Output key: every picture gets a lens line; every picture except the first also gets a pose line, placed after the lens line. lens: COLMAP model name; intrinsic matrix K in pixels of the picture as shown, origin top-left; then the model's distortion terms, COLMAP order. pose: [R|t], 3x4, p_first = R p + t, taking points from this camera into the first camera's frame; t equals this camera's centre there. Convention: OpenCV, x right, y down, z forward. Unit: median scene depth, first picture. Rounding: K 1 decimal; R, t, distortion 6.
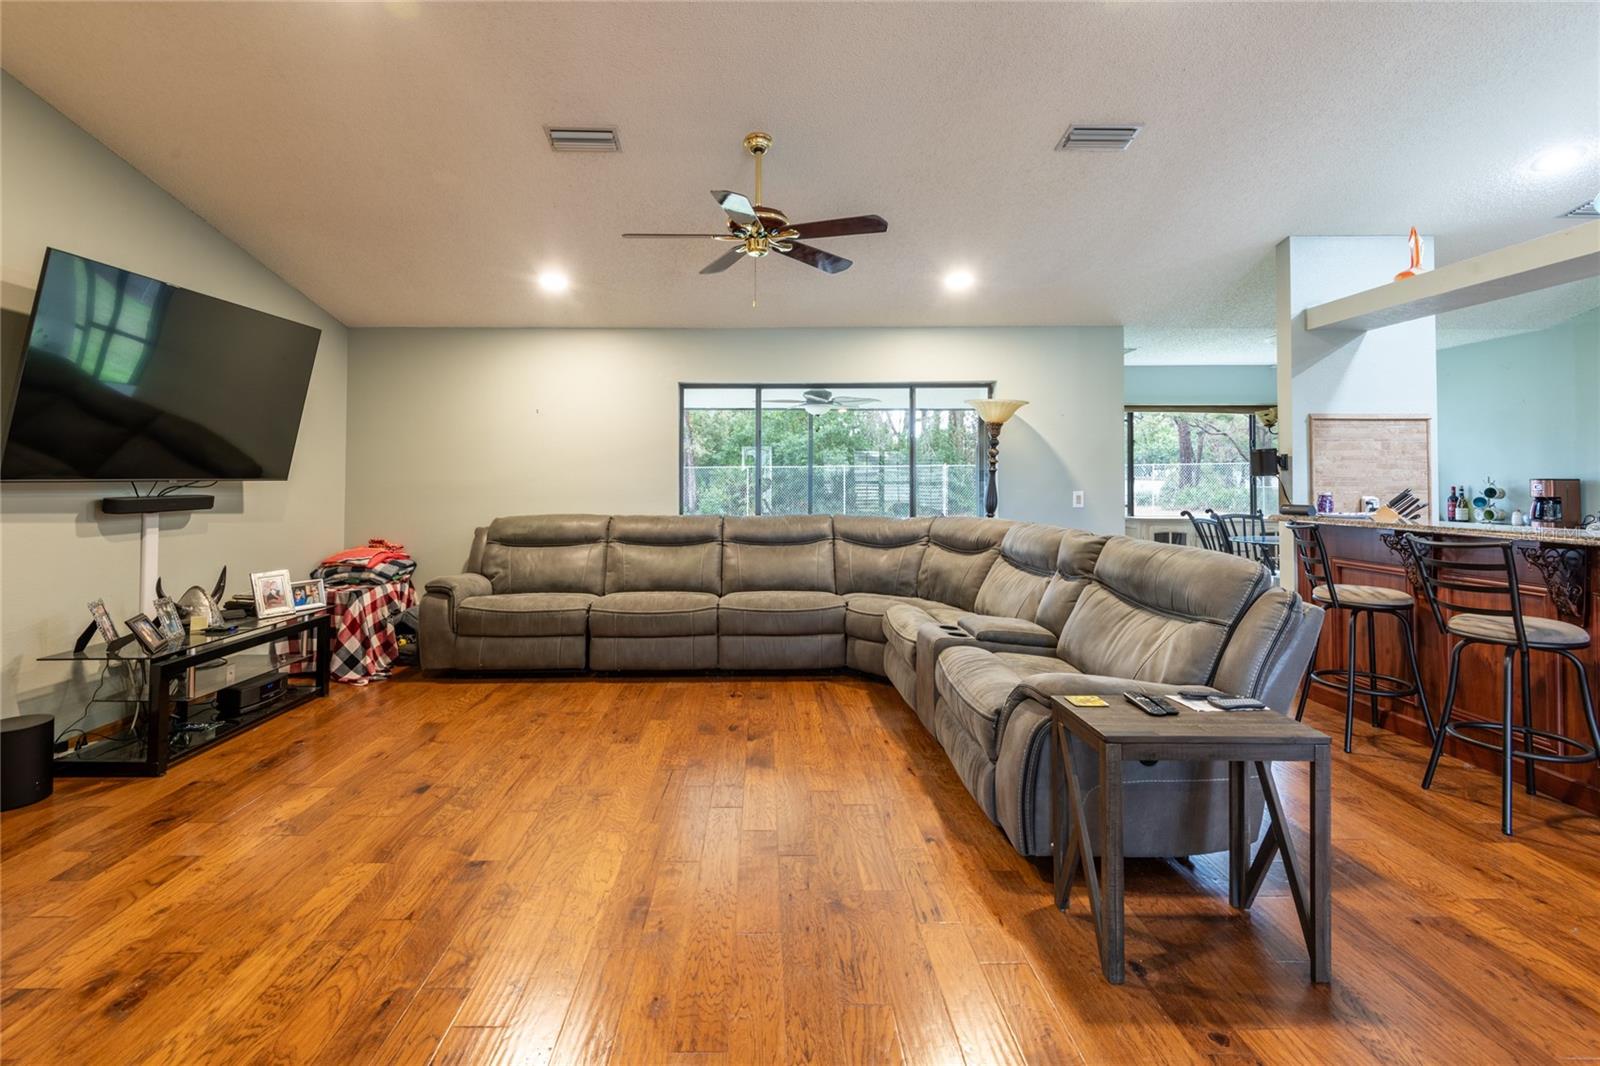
lens RADIAL K [[733.2, 0, 768.3], [0, 733.2, 462.7], [0, 0, 1]] dist [0.024621, -0.014705]
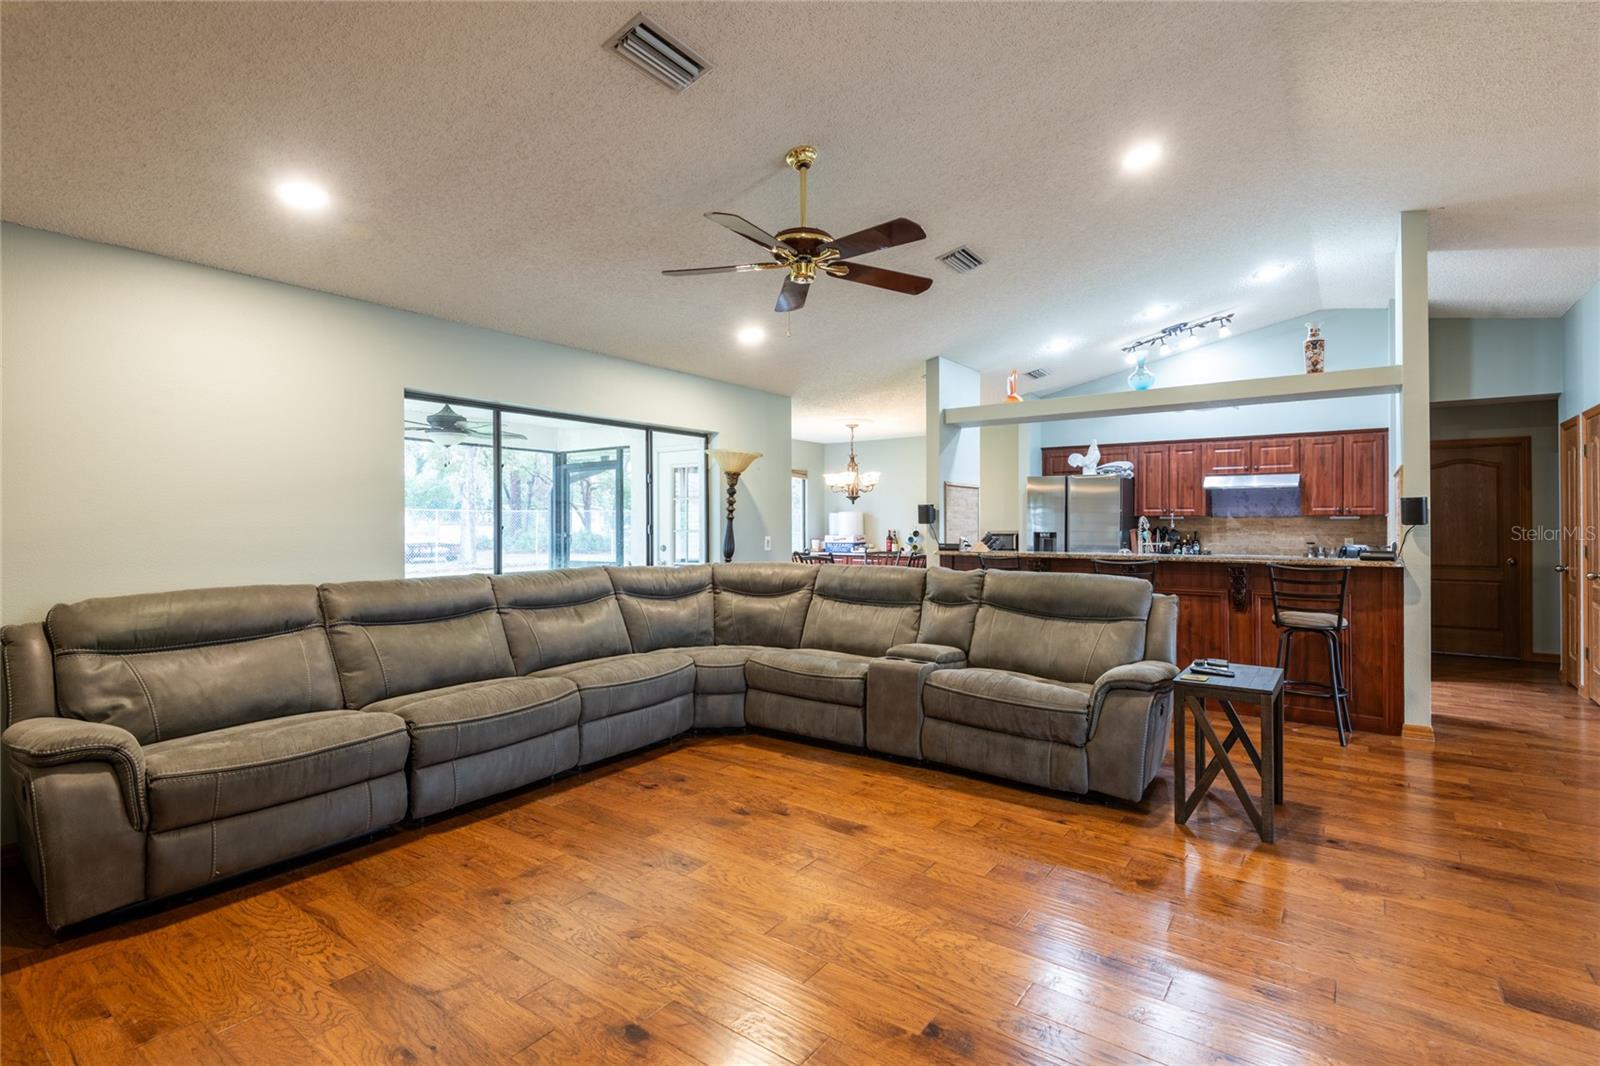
lens RADIAL K [[733.2, 0, 792.7], [0, 733.2, 522.8], [0, 0, 1]] dist [0.024621, -0.014705]
pose [[0.607249, 0.001363, 0.794510, -0.588765], [-0.018006, 0.999765, 0.012047, 0.004154], [-0.794307, -0.021622, 0.607131, 0.355300]]
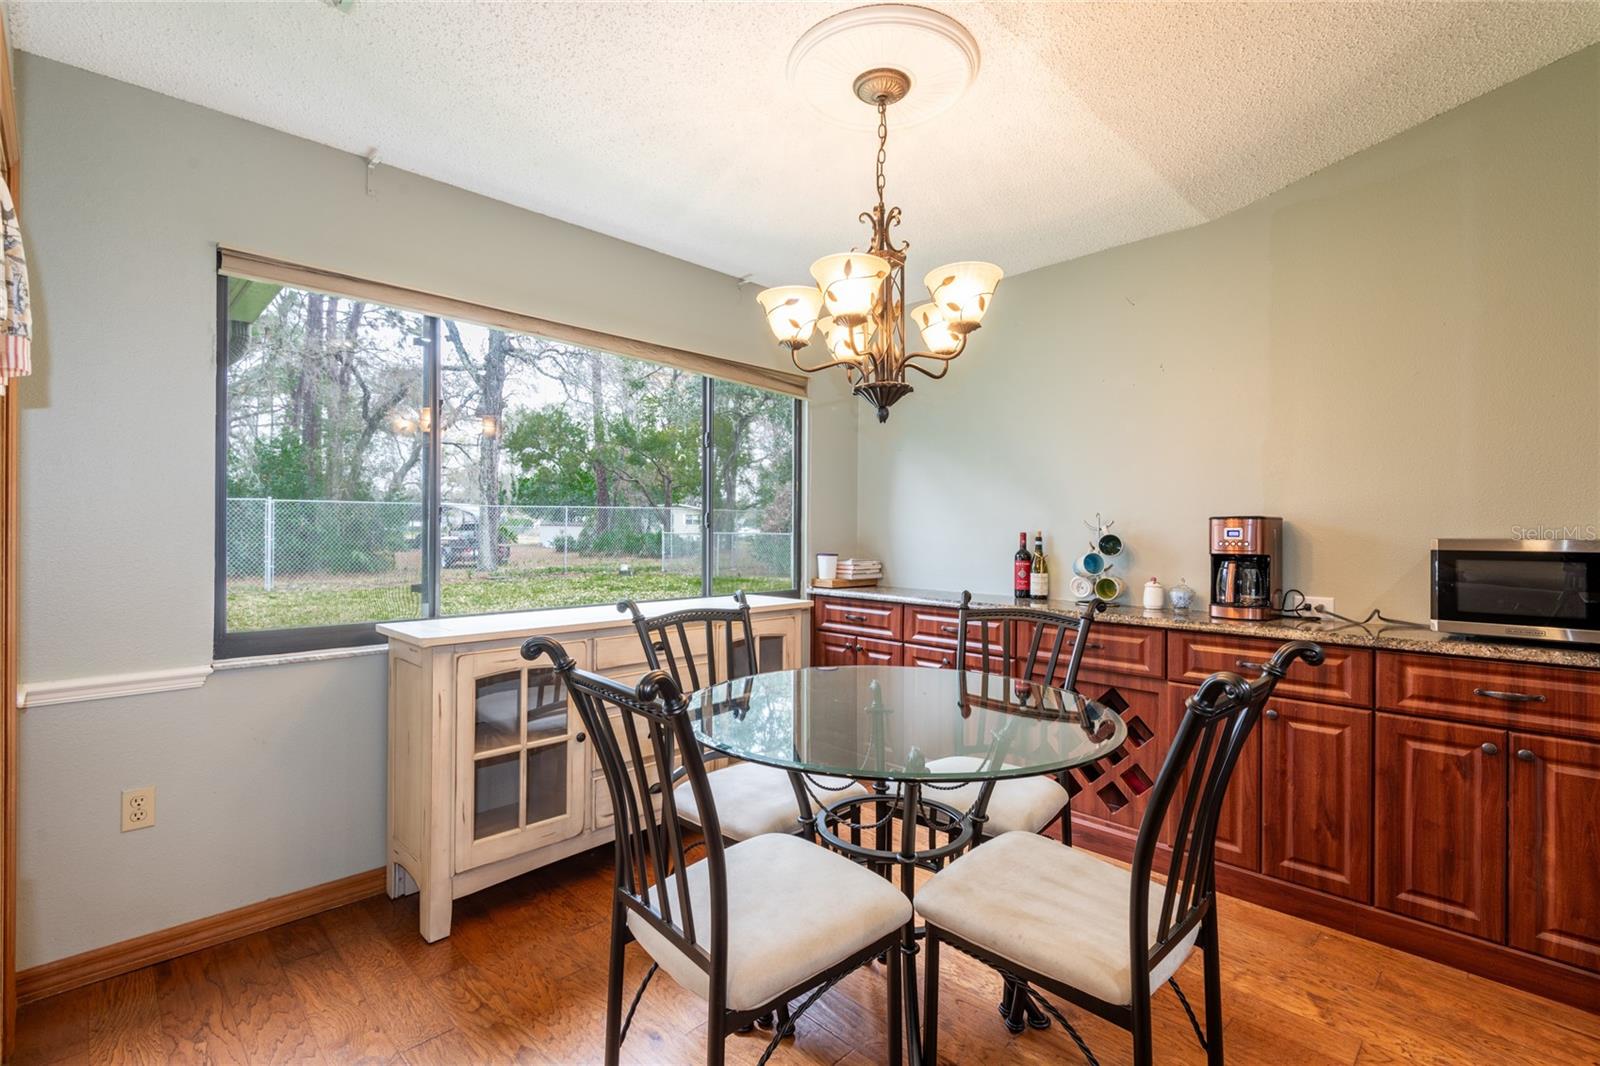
lens RADIAL K [[733.2, 0, 810.8], [0, 733.2, 536.7], [0, 0, 1]] dist [0.024621, -0.014705]
pose [[0.704804, -0.002927, 0.709396, 0.641806], [-0.023799, 0.999331, 0.027769, 0.035545], [-0.709003, -0.036454, 0.704263, 1.081844]]
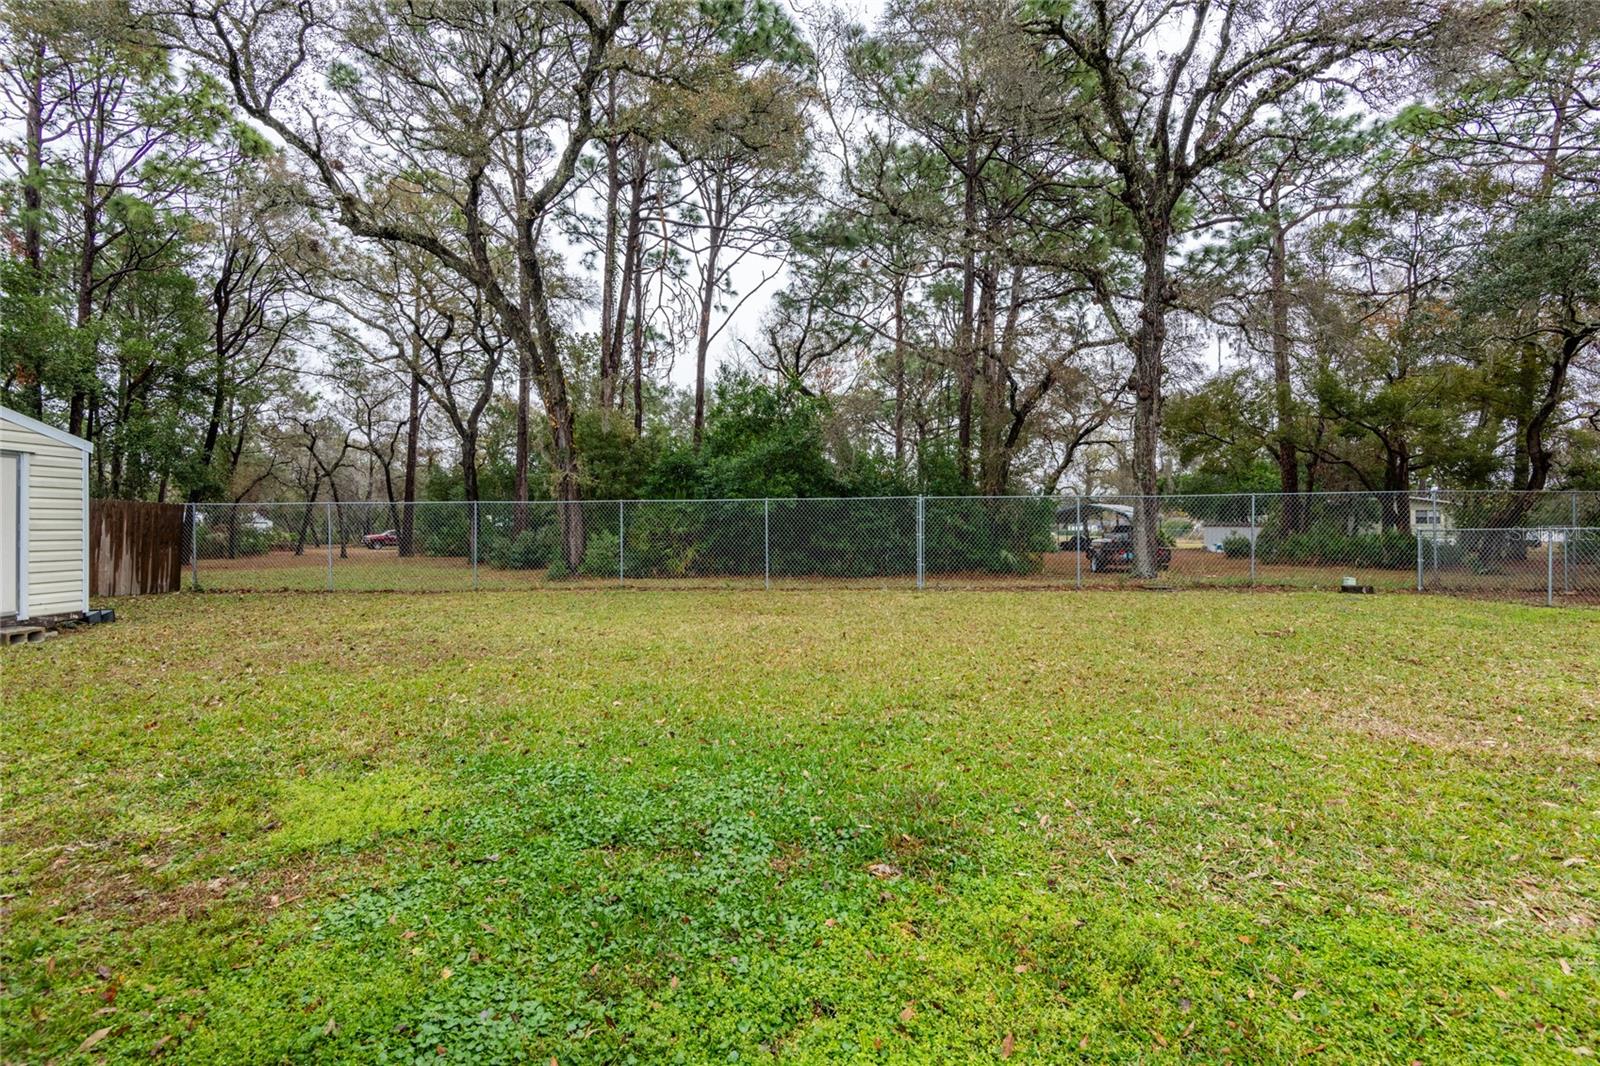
lens RADIAL K [[733.2, 0, 794.1], [0, 733.2, 517.6], [0, 0, 1]] dist [0.024621, -0.014705]
pose [[0.997796, -0.002145, -0.066322, 0.977215], [0.002529, 0.999981, 0.005709, 0.095414], [0.066309, -0.005864, 0.997782, 1.959416]]
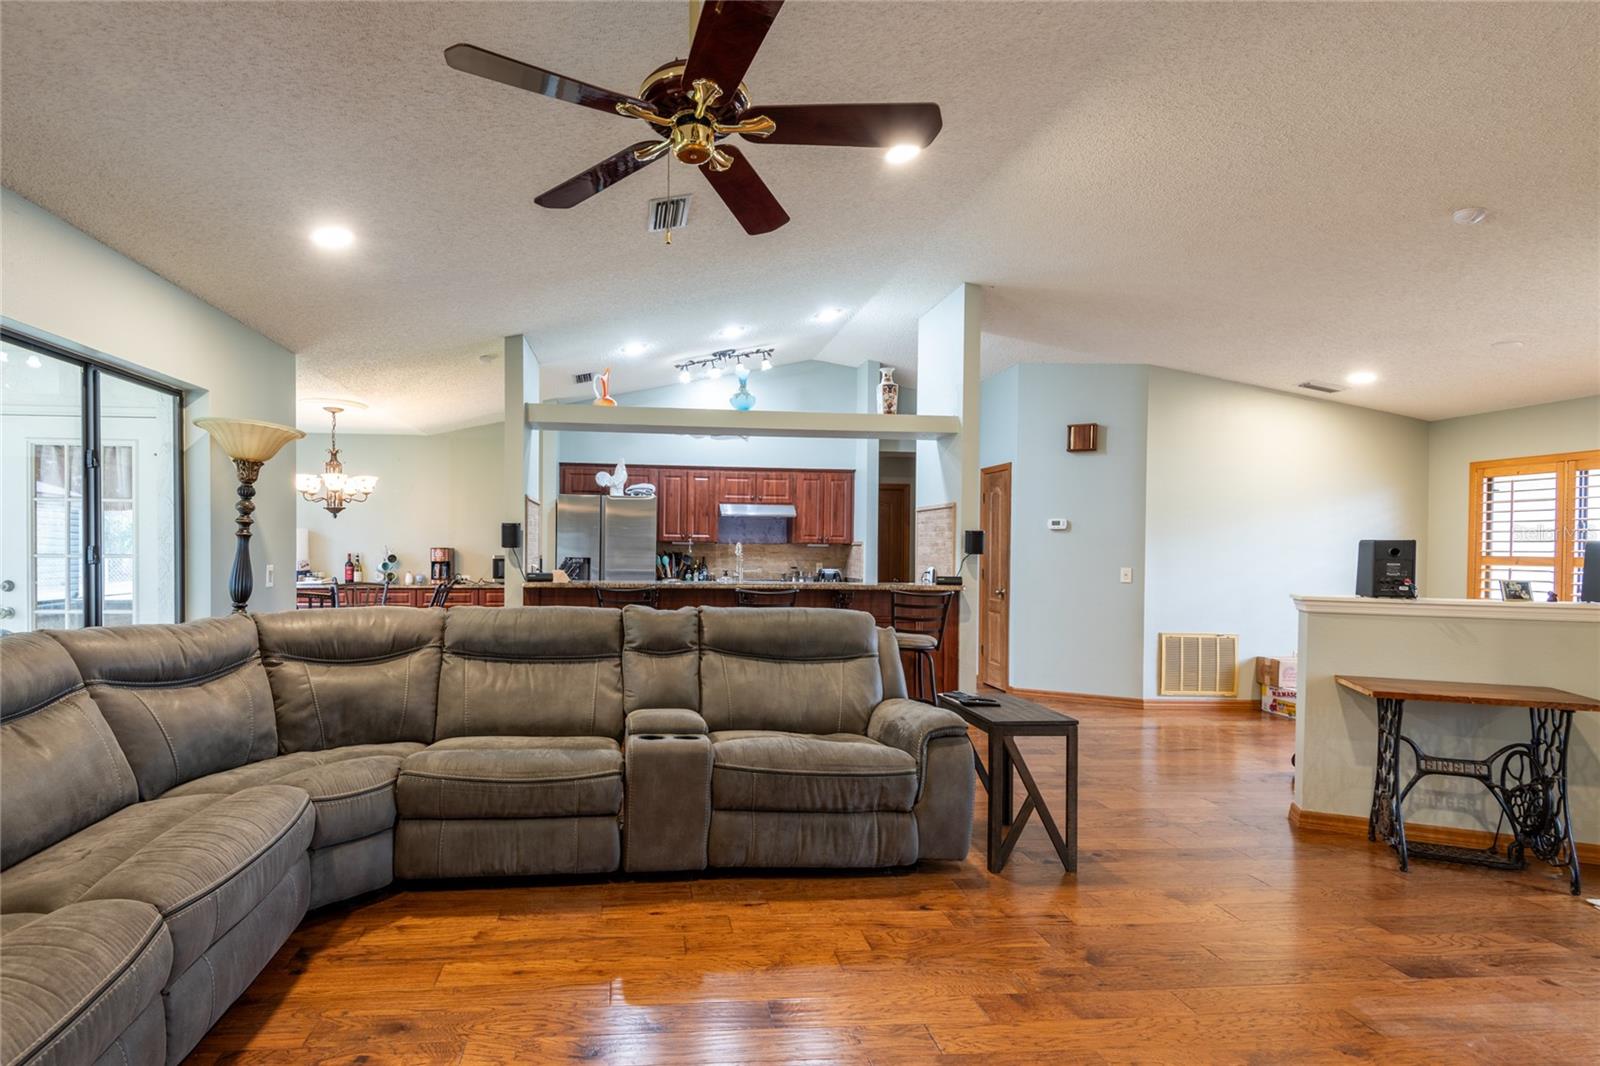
lens RADIAL K [[768.1, 0, 681.4], [0, 768.1, 555.6], [0, 0, 1]] dist [0.013780, -0.006966]
pose [[-0.061749, -0.009670, 0.998045, -0.477041], [-0.033573, 0.999407, 0.007606, 0.012689], [-0.997527, -0.033038, -0.062037, 0.816078]]
